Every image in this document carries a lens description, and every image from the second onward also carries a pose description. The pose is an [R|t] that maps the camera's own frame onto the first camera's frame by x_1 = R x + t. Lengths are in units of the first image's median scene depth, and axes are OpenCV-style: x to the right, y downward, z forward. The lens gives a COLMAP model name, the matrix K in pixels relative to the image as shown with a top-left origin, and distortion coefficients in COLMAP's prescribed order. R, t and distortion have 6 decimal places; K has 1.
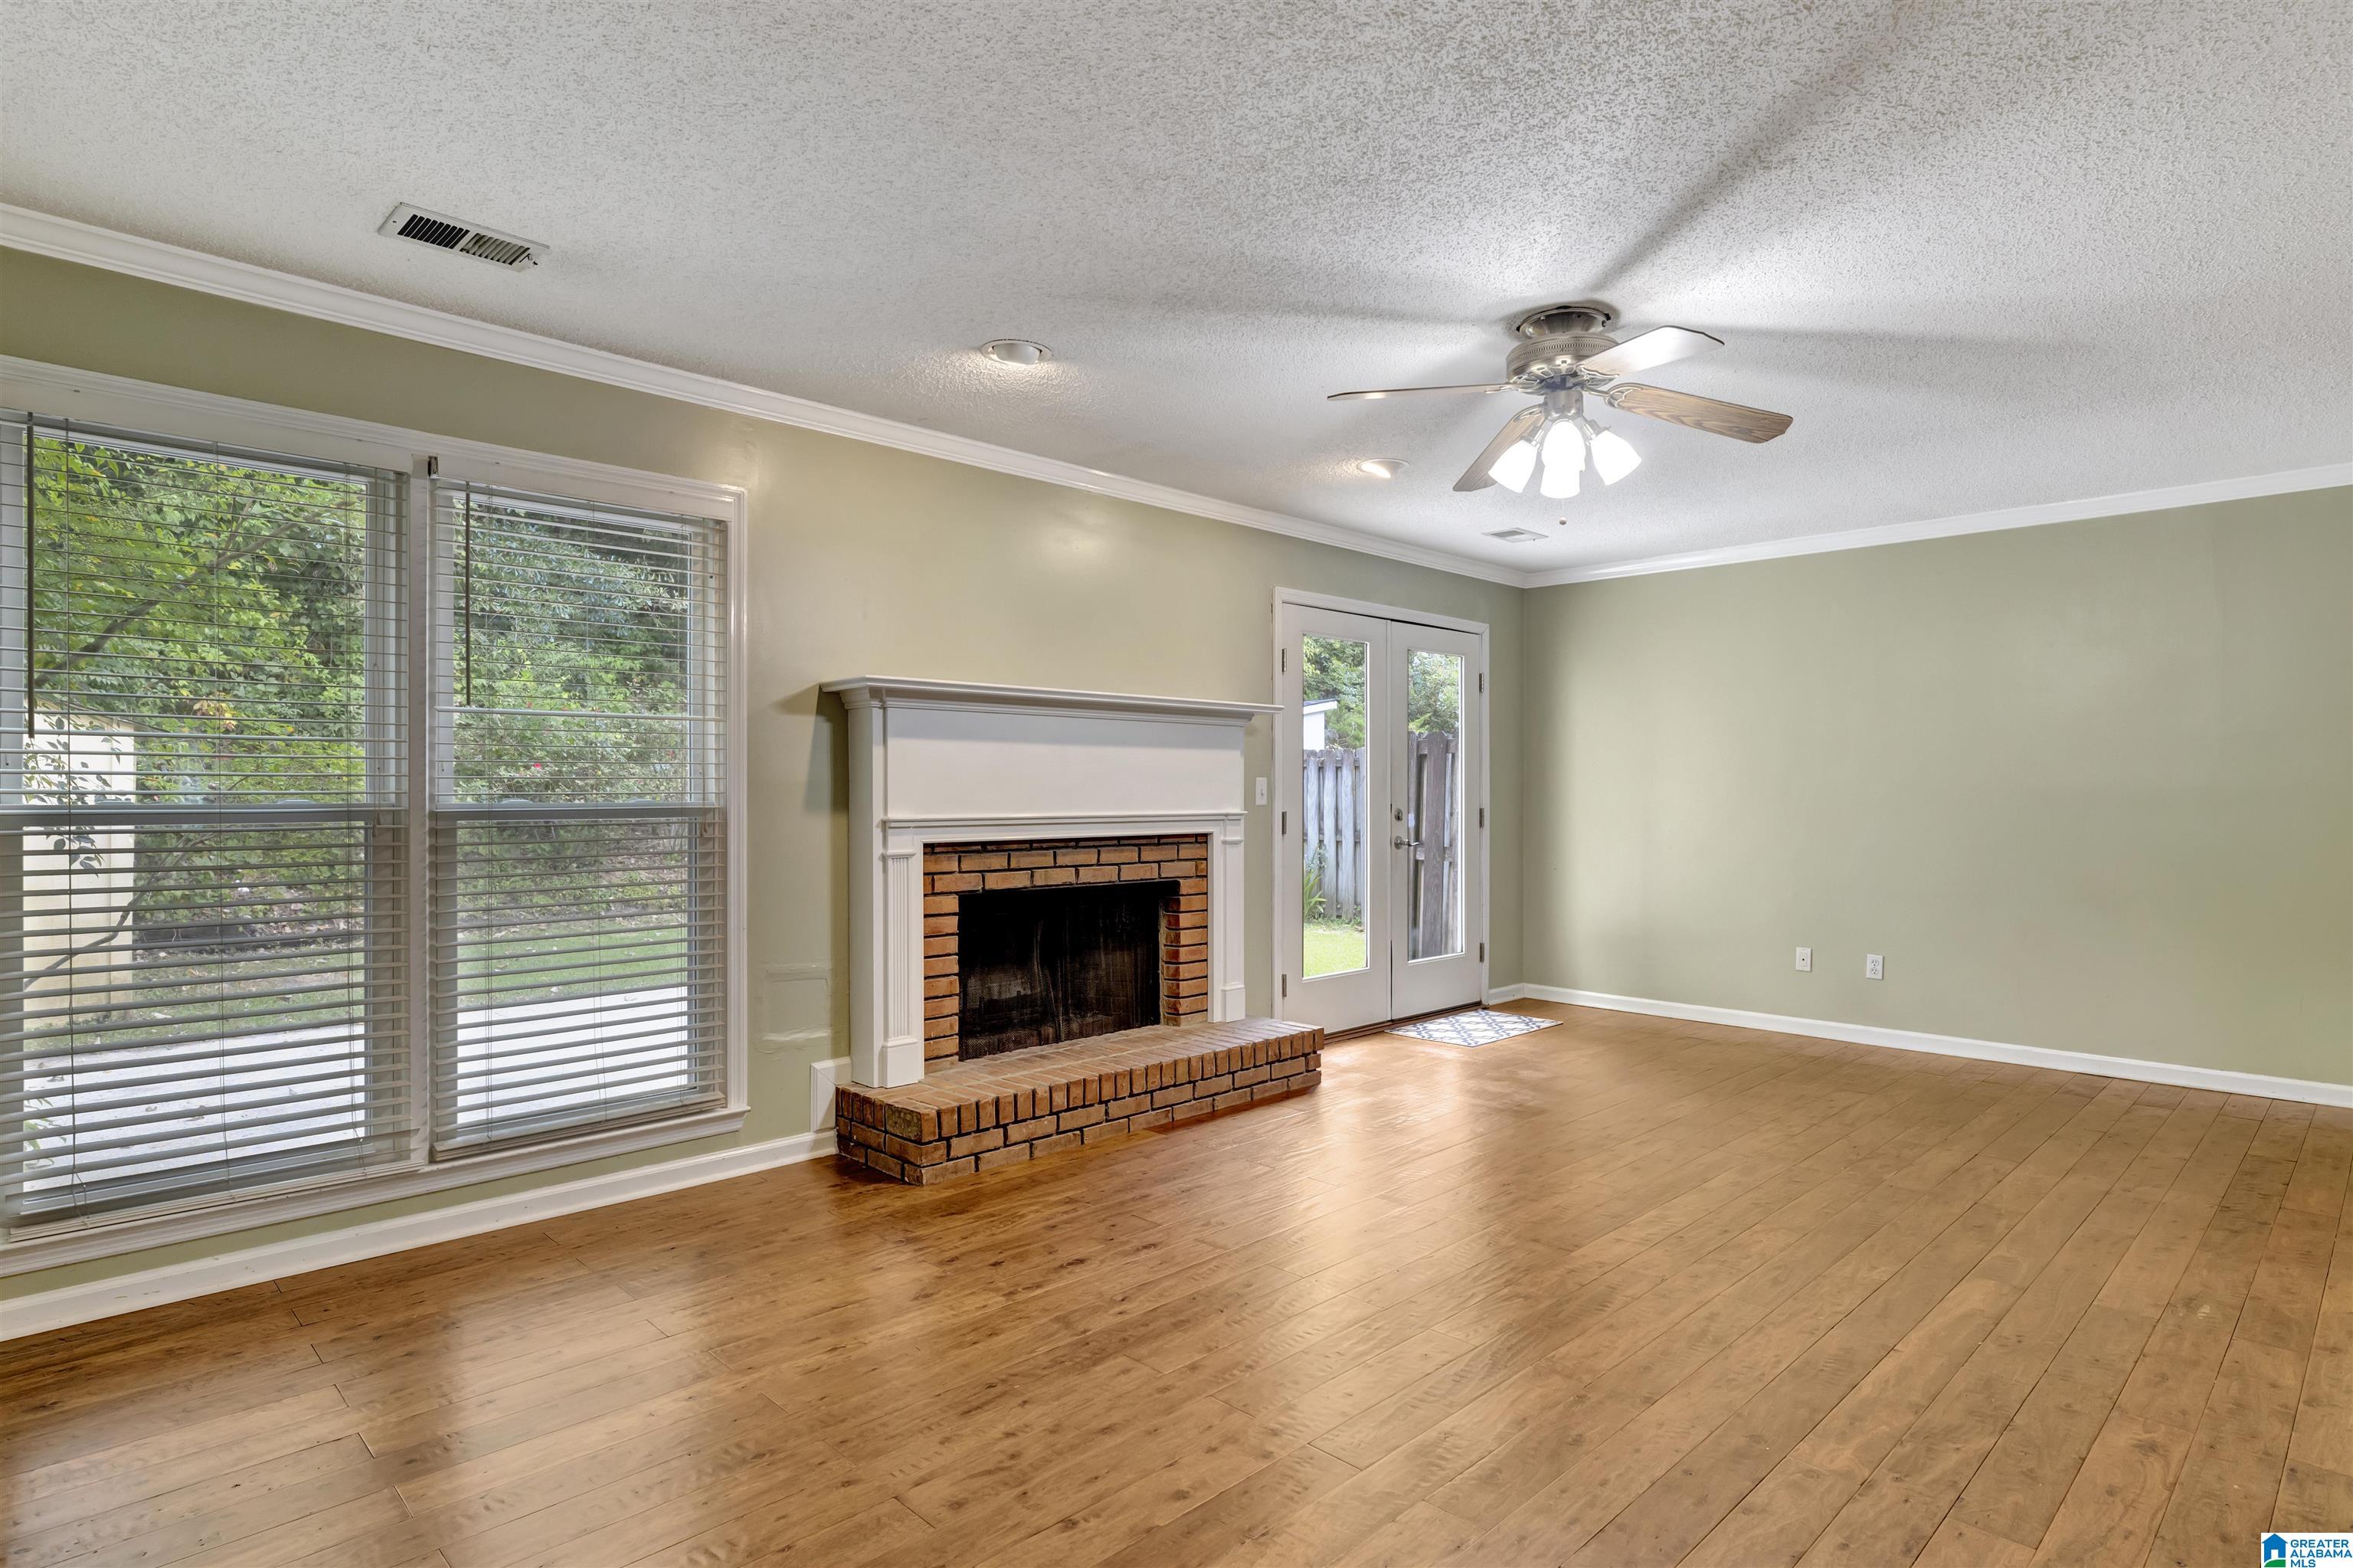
lens RADIAL K [[1212.5, 0, 1196.6], [0, 1212.5, 789.1], [0, 0, 1]] dist [0.005610, 0.000815]
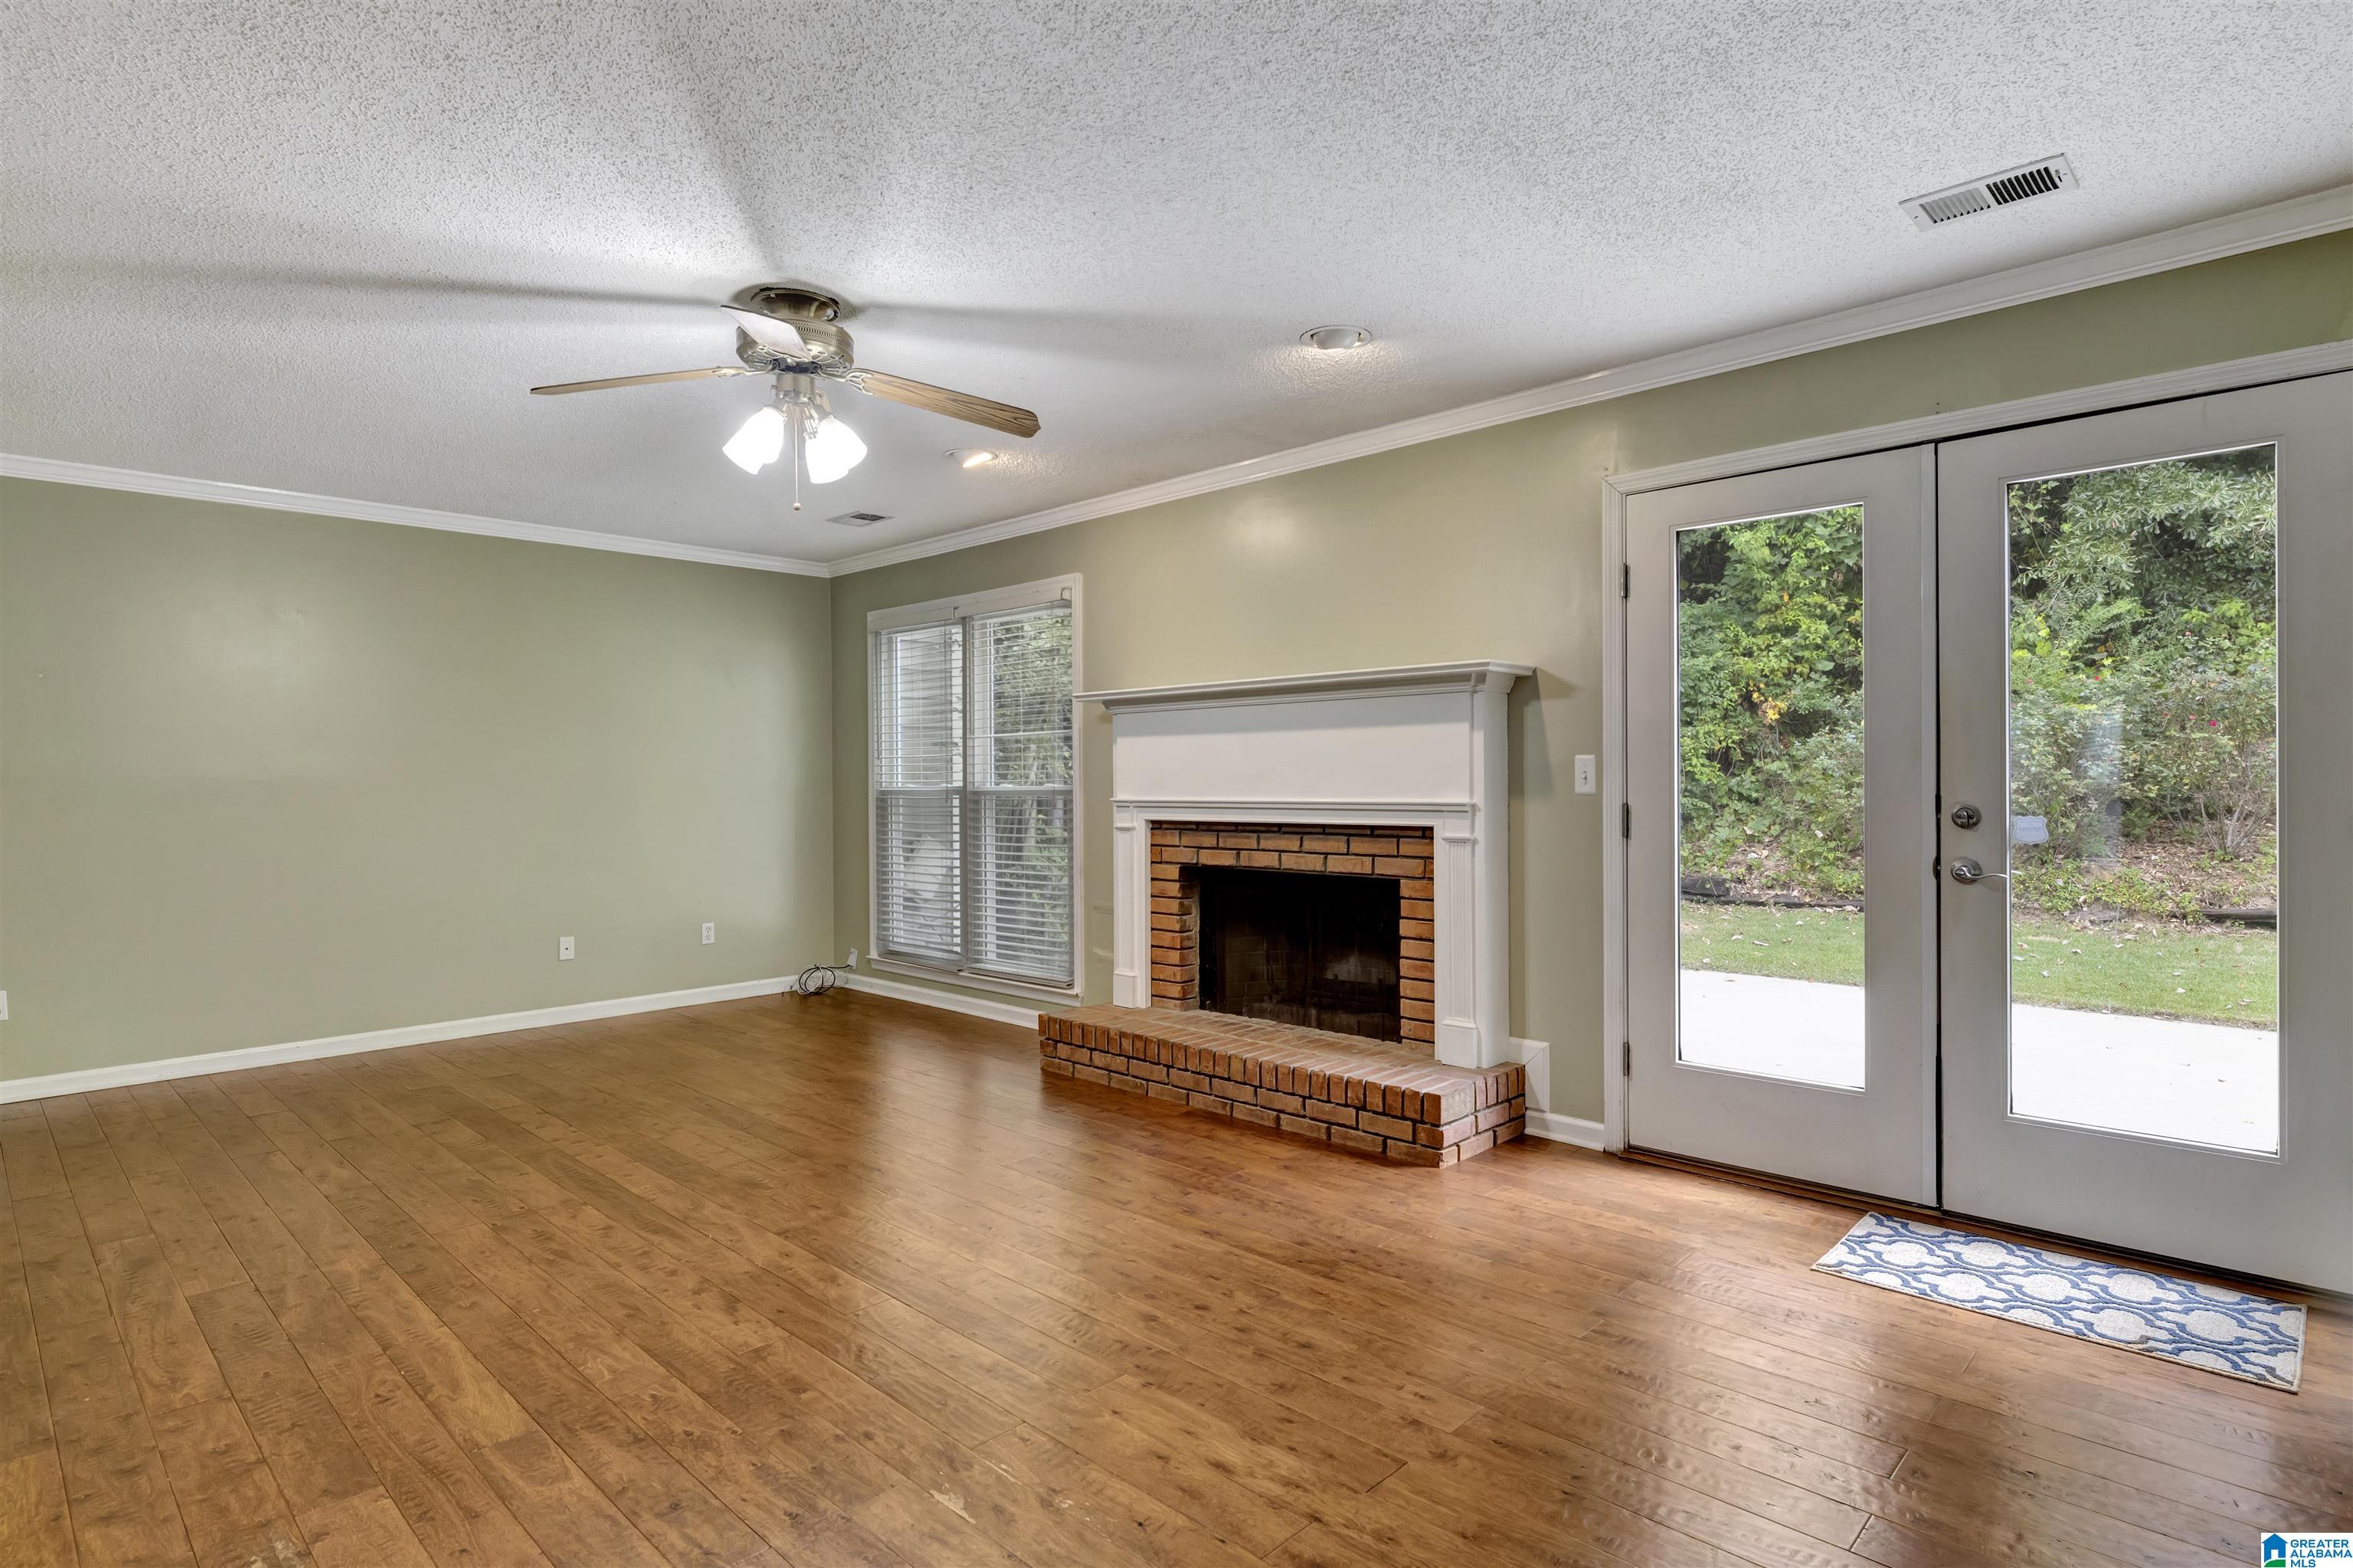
lens RADIAL K [[1212.5, 0, 1196.7], [0, 1212.5, 784.1], [0, 0, 1]] dist [0.005610, 0.000815]
pose [[0.032420, 0.003644, -0.999468, 0.925557], [0.010967, 0.999932, 0.004001, 0.002897], [0.999414, -0.011090, 0.032378, 0.918229]]
